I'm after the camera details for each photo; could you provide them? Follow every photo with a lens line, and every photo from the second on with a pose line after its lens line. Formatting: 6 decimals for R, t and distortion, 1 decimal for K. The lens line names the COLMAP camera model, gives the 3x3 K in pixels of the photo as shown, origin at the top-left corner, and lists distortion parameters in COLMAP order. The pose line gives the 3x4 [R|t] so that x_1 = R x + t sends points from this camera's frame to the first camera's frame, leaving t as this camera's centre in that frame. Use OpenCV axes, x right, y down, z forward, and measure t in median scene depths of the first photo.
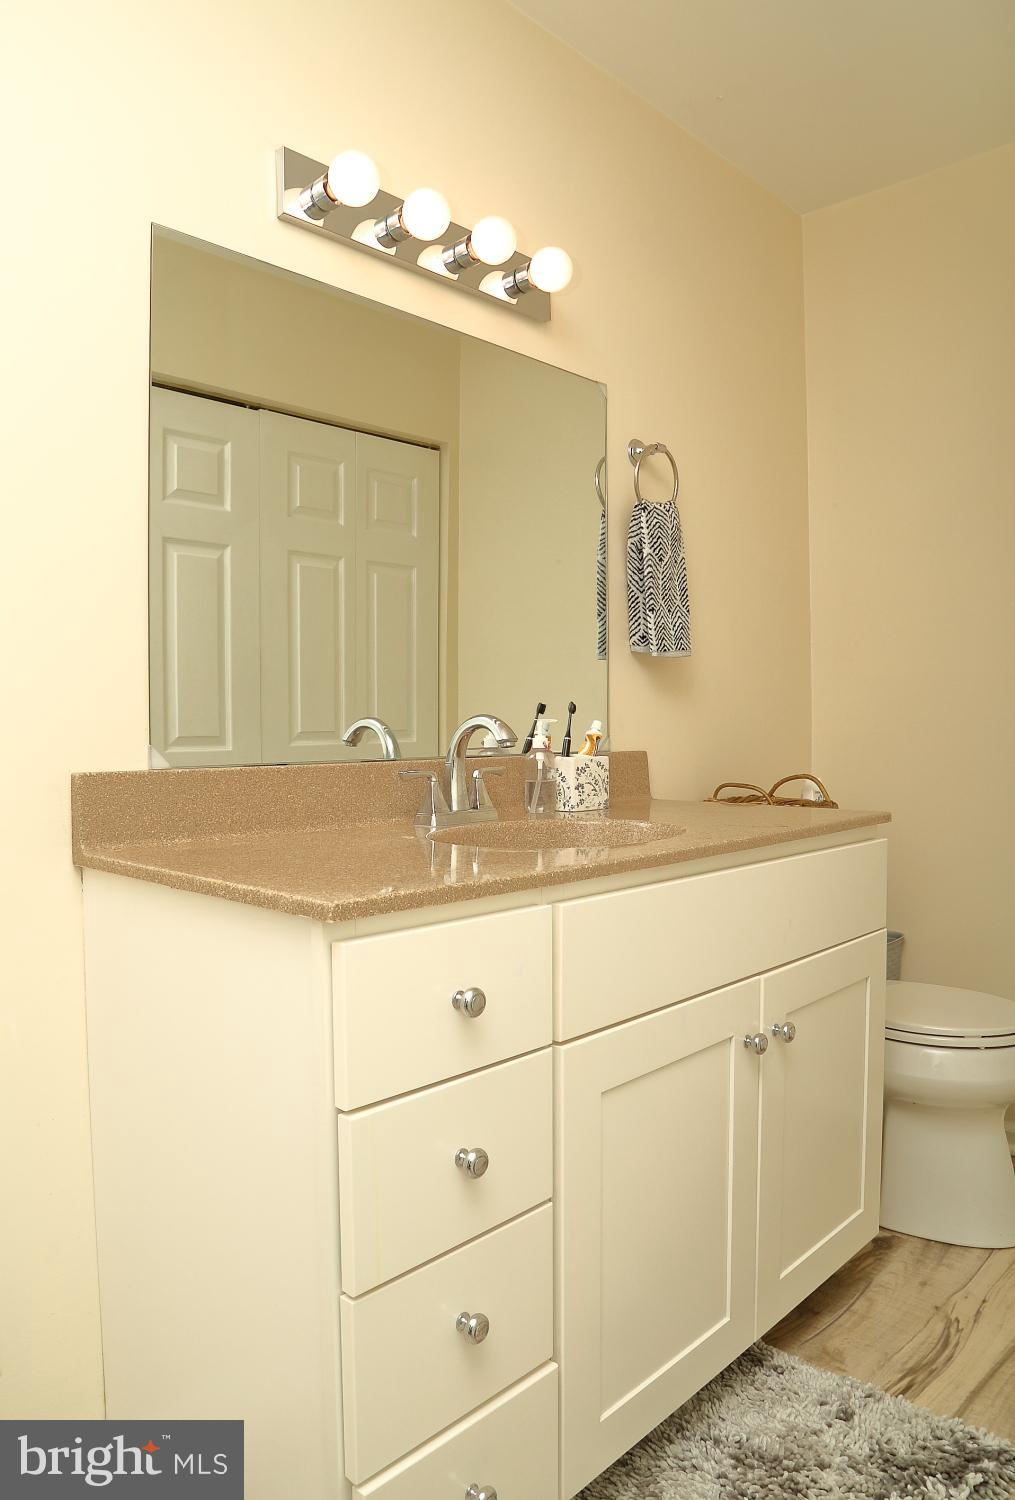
lens RADIAL K [[1025.5, 0, 505.3], [0, 1025.5, 748.8], [0, 0, 1]] dist [-0.104177, 0.045448]
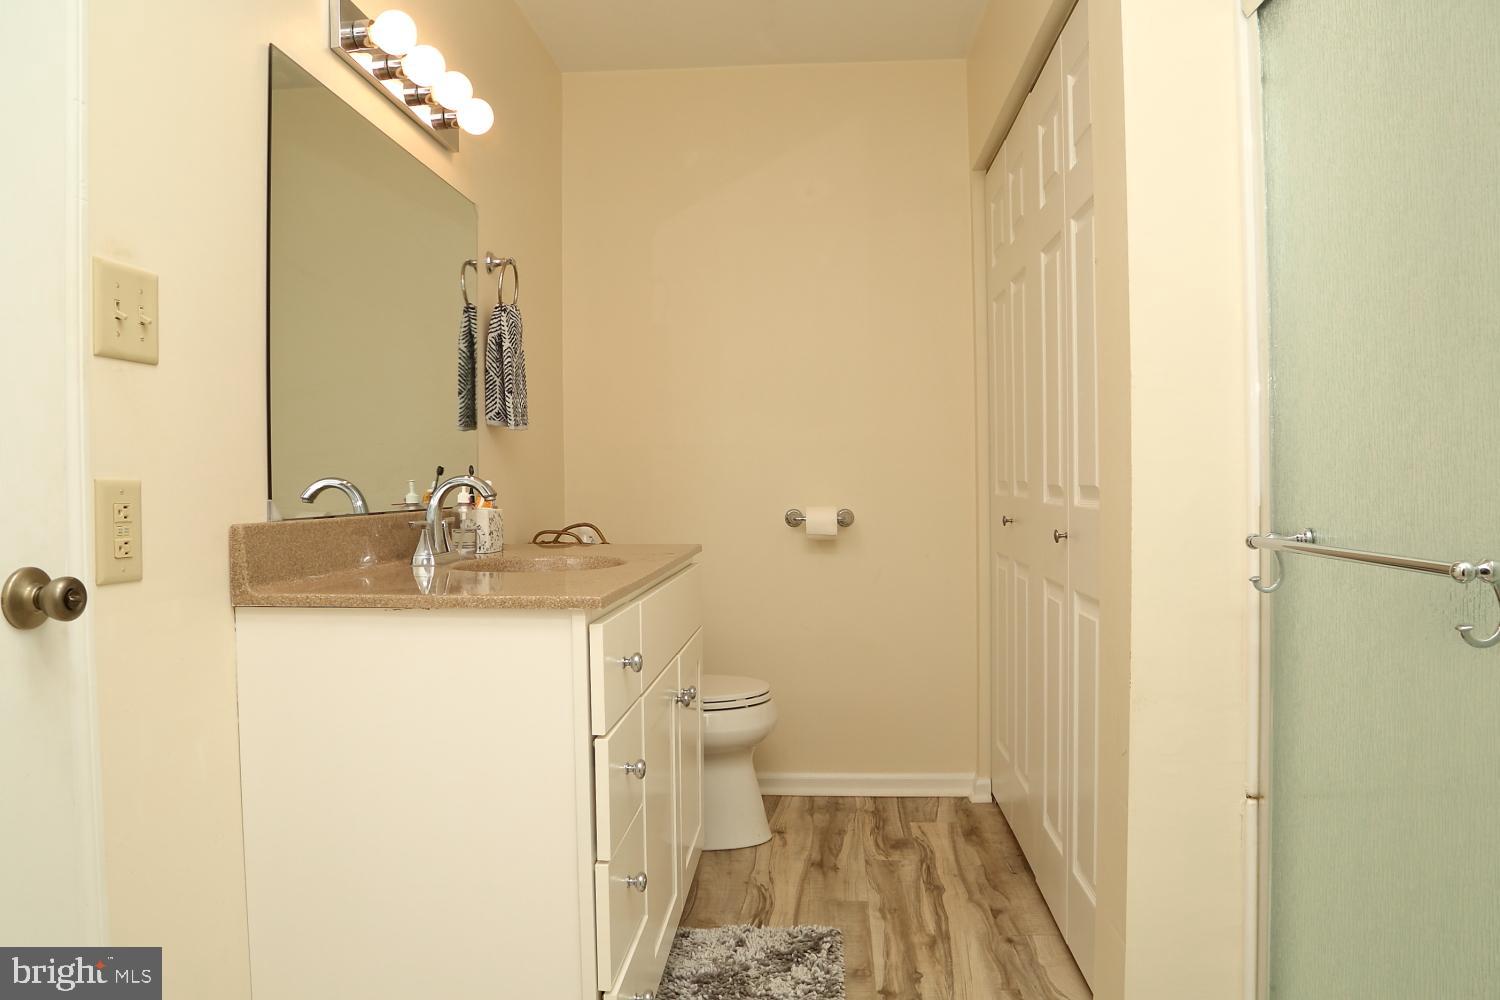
lens RADIAL K [[1025.5, 0, 748.3], [0, 1025.5, 497.1], [0, 0, 1]] dist [-0.104177, 0.045448]
pose [[0.774883, -0.009413, 0.632035, -0.494657], [0.018667, 0.999794, -0.007996, 0.008887], [-0.631829, 0.017994, 0.774899, -0.172301]]
